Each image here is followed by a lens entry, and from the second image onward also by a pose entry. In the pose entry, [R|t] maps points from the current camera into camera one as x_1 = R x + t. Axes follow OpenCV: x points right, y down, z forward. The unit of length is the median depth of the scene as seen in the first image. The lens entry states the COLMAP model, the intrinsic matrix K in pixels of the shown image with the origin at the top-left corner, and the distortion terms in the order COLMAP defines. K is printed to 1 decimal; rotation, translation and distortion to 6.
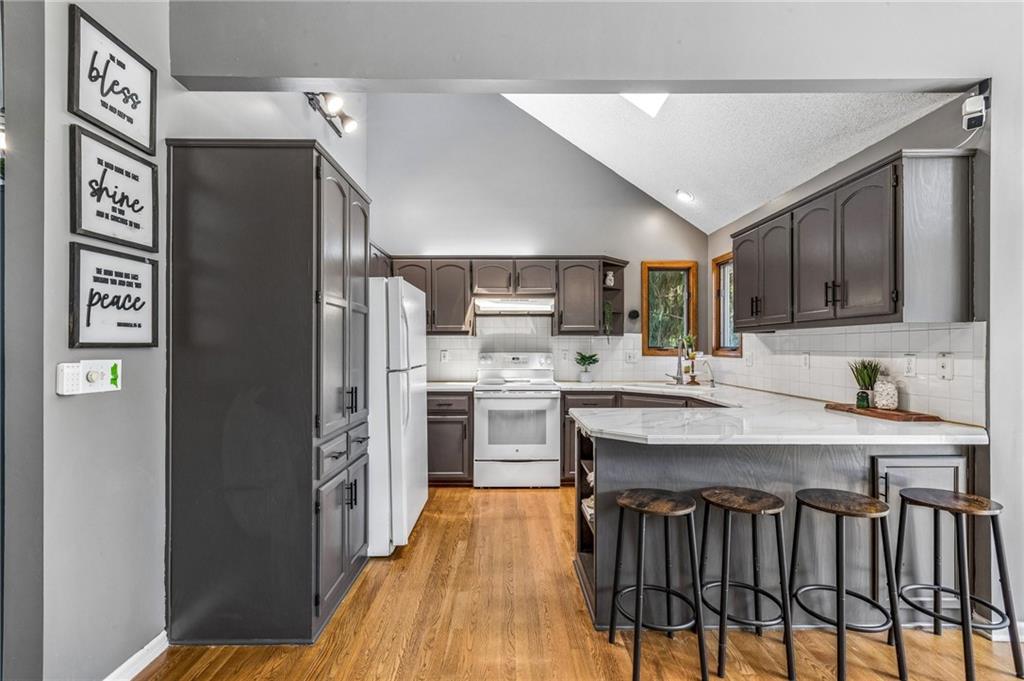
lens RADIAL K [[464.3, 0, 512.7], [0, 464.3, 345.8], [0, 0, 1]] dist [-0.000104, 0.001651]
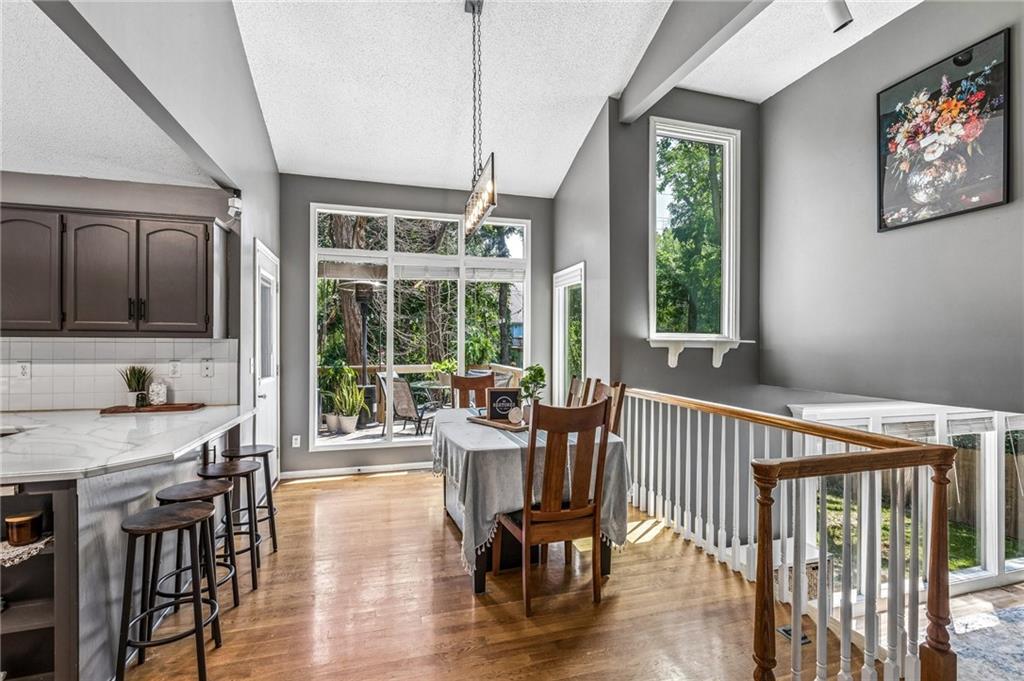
lens RADIAL K [[464.3, 0, 507.7], [0, 464.3, 342.7], [0, 0, 1]] dist [-0.000104, 0.001651]
pose [[-0.266080, 0.002224, 0.963948, -0.364459], [-0.007089, 0.999966, -0.004264, -0.018179], [-0.963925, -0.007968, -0.266055, 0.242456]]
